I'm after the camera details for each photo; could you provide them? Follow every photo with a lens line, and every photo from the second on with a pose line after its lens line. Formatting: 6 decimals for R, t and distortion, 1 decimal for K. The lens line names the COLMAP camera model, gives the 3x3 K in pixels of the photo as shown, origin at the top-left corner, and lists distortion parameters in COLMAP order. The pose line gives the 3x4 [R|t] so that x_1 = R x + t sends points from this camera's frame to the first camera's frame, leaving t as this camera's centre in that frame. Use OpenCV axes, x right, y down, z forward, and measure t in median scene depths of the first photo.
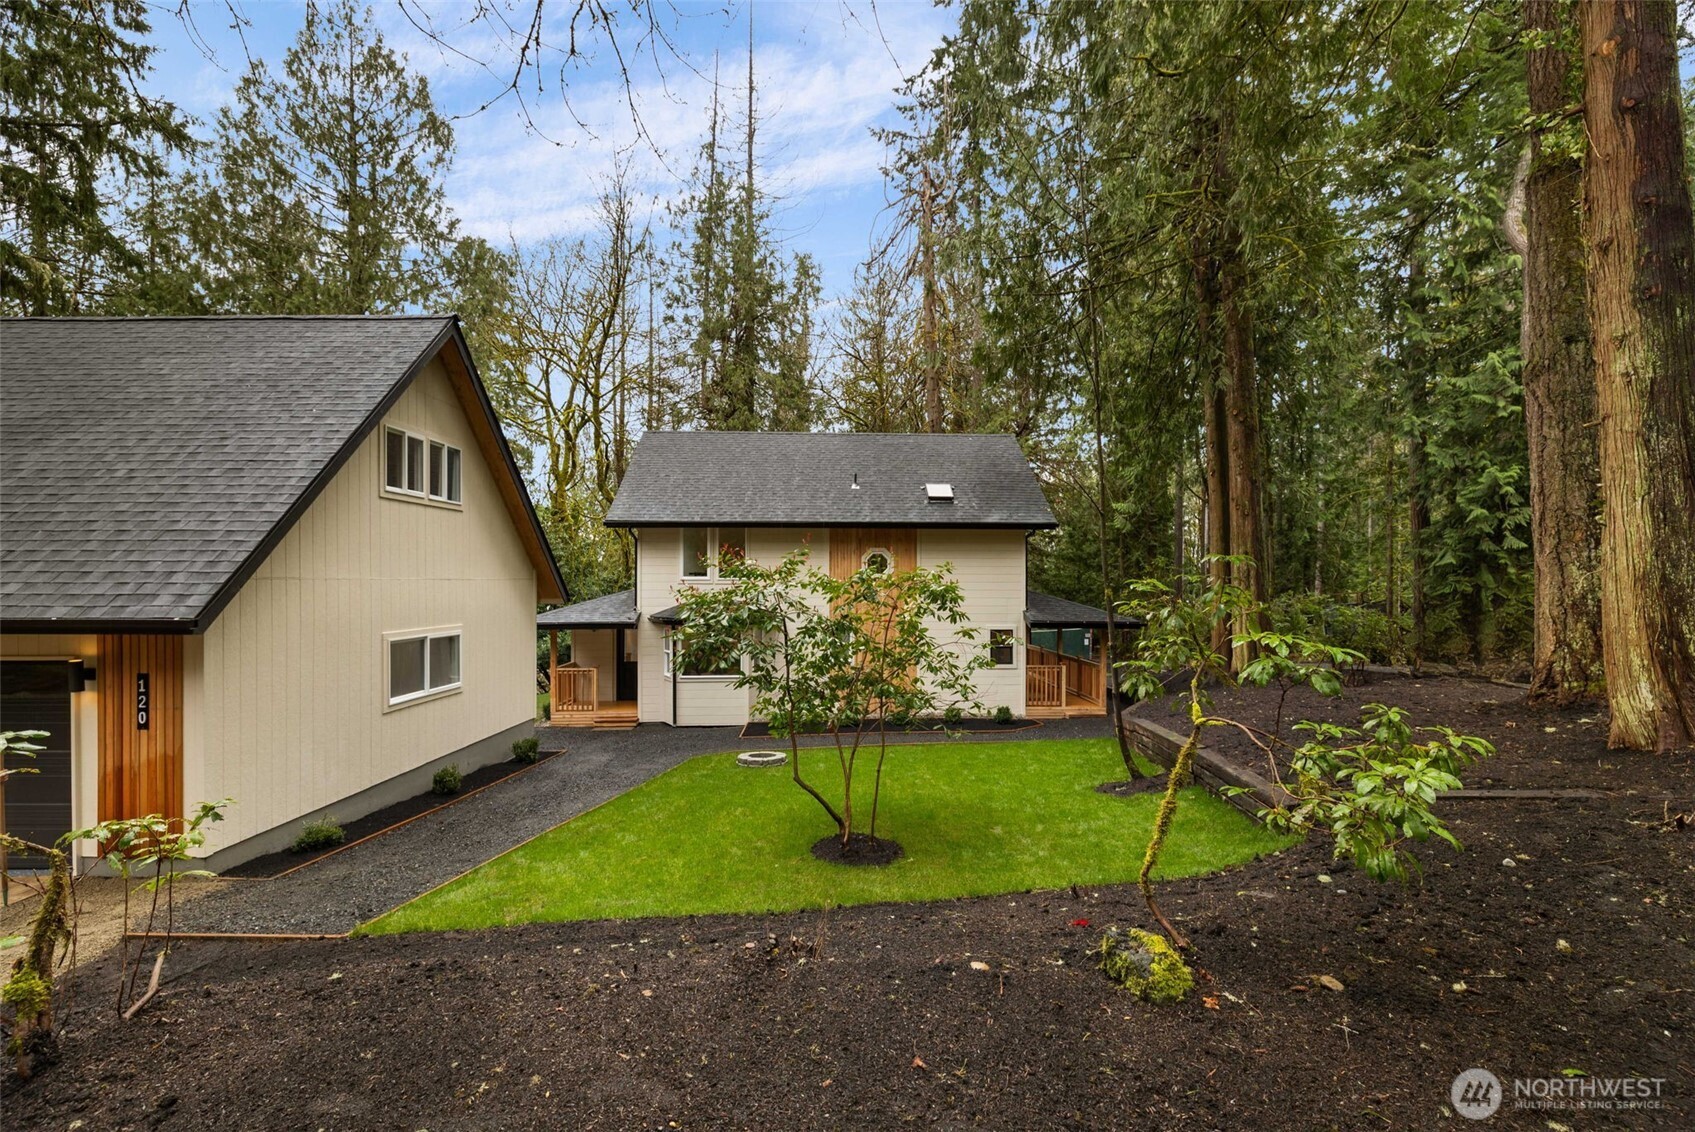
lens RADIAL K [[718.6, 0, 850.2], [0, 718.6, 579.6], [0, 0, 1]] dist [-0.003289, 0.000032]
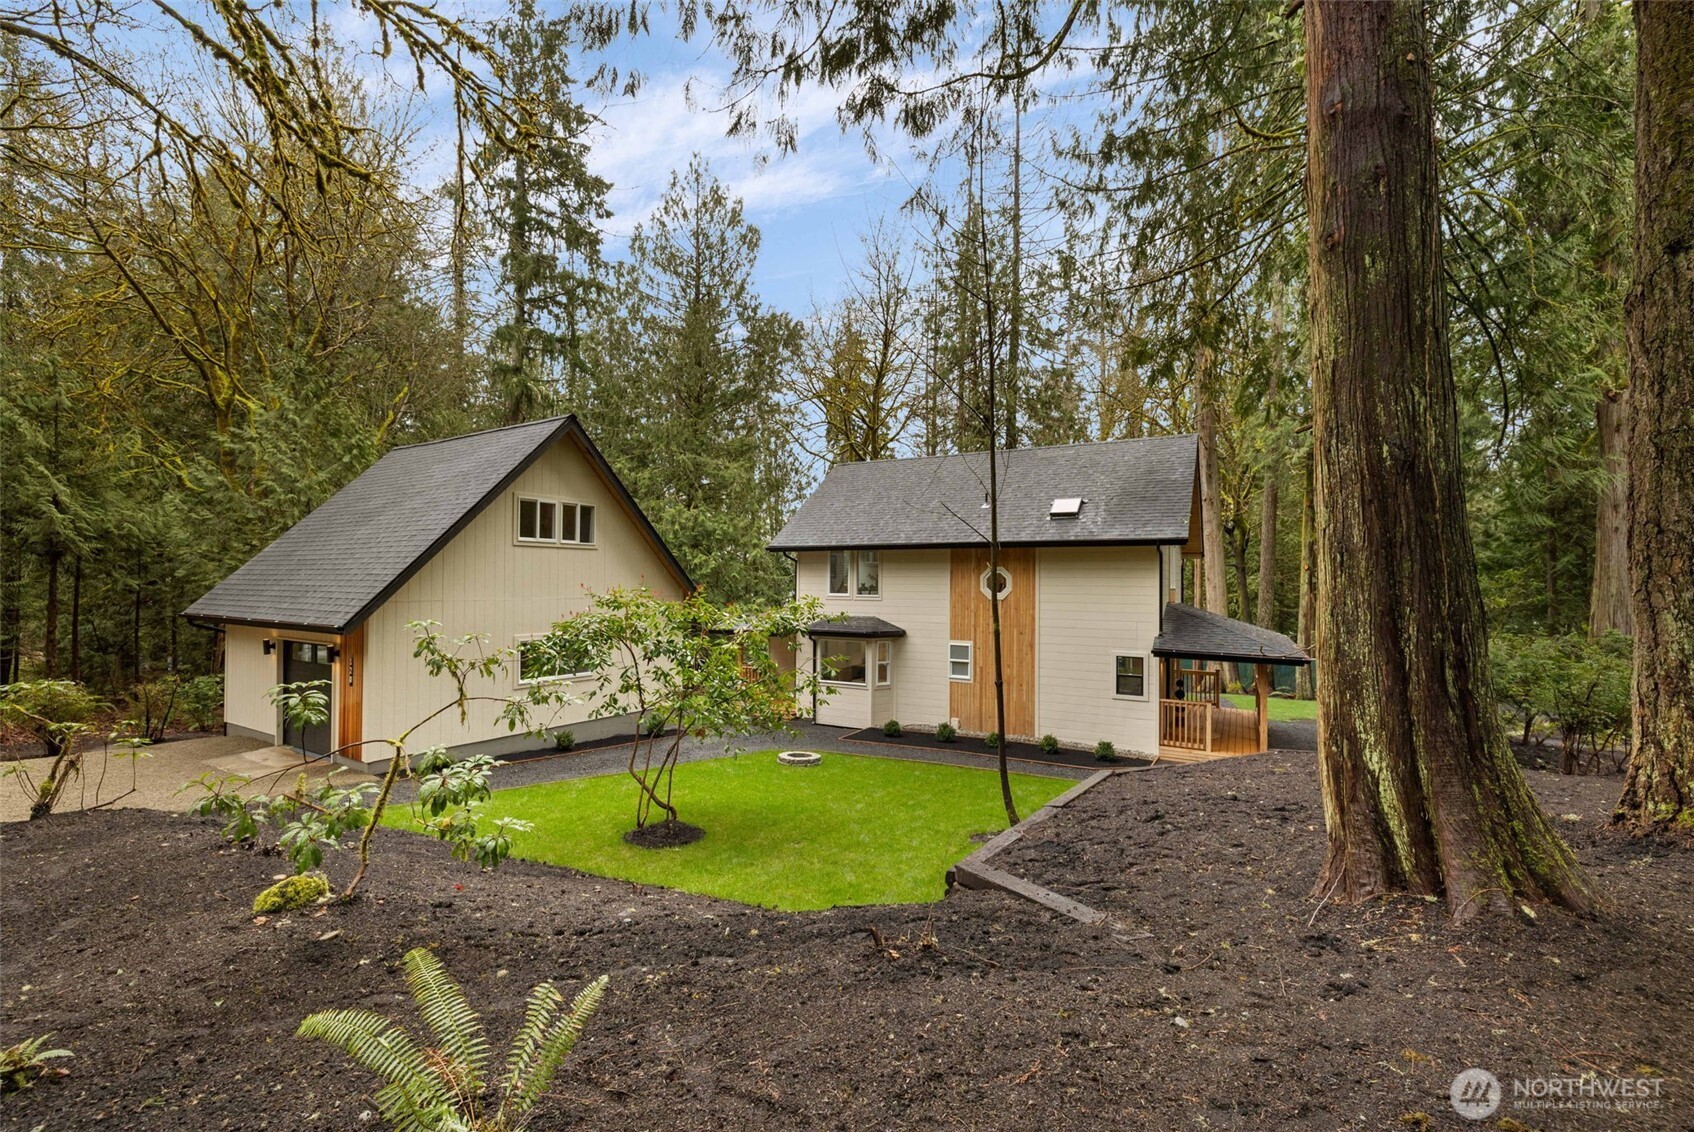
lens RADIAL K [[704.9, 0, 849.0], [0, 704.9, 568.6], [0, 0, 1]] dist [-0.000361, -0.001201]
pose [[0.849876, -0.004894, -0.526959, 0.683558], [-0.005964, 0.999803, -0.018905, -0.039820], [0.526948, 0.019210, 0.849680, 0.107051]]
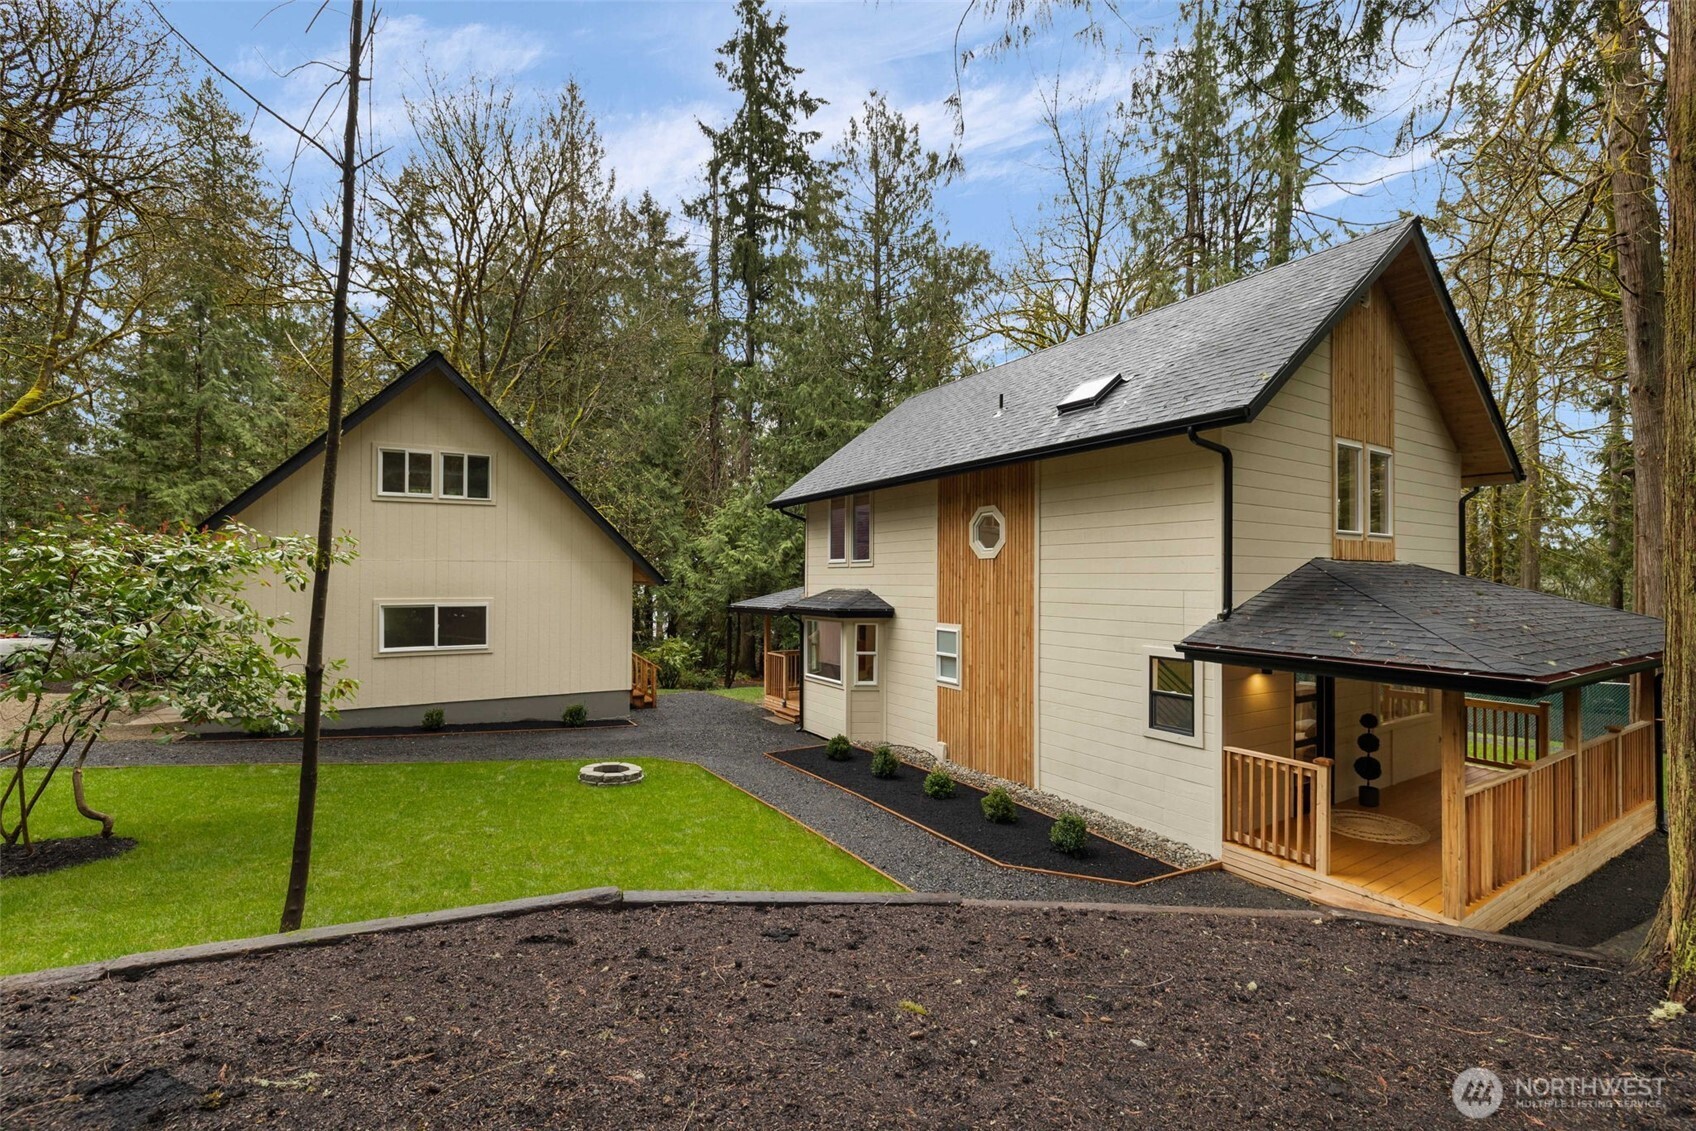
lens RADIAL K [[705.7, 0, 857.8], [0, 705.7, 572.7], [0, 0, 1]] dist [-0.000361, -0.001201]
pose [[0.490549, -0.008819, -0.871369, 0.923100], [-0.000455, 0.999946, -0.010376, 0.035600], [0.871414, 0.005487, 0.490518, 1.083326]]
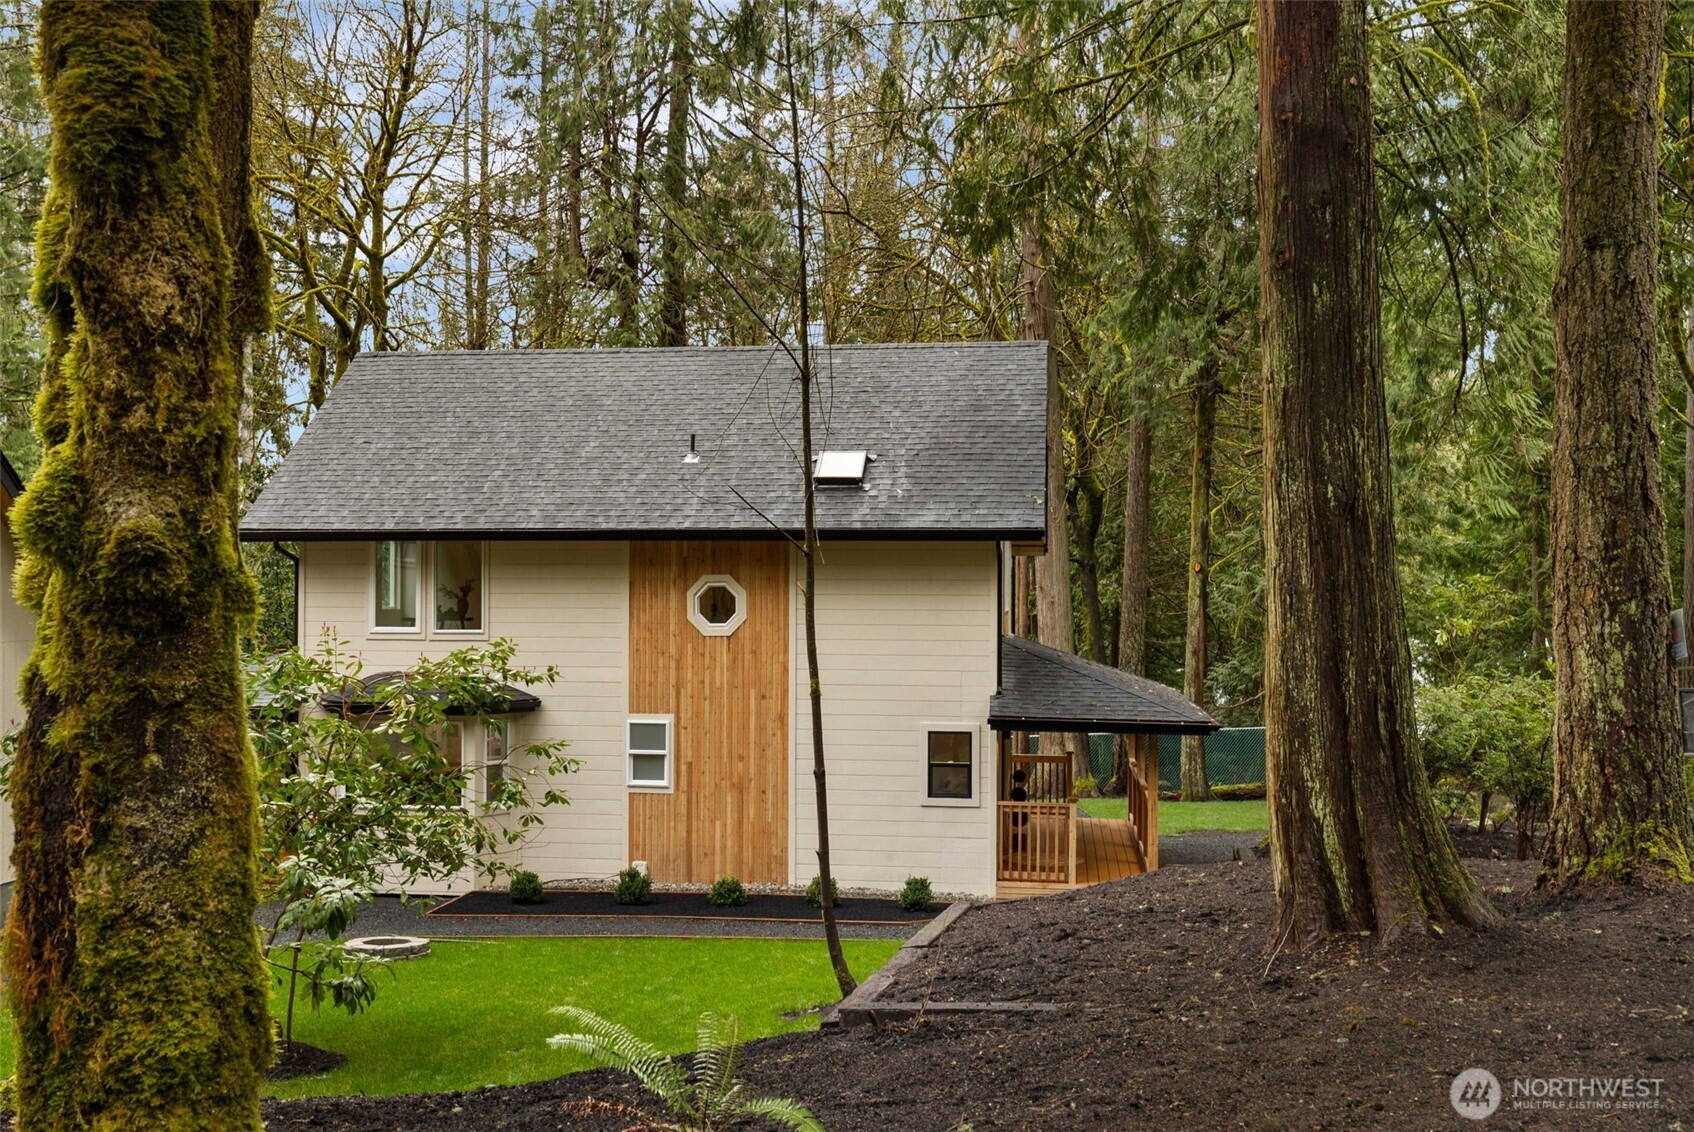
lens RADIAL K [[1651.7, 0, 834.9], [0, 1651.7, 566.7], [0, 0, 1]] dist [-0.008396, 0.000000]
pose [[0.983269, -0.001165, -0.182158, 0.627424], [-0.001115, 0.999922, -0.012417, -0.063035], [0.182158, 0.012412, 0.983191, -0.353935]]
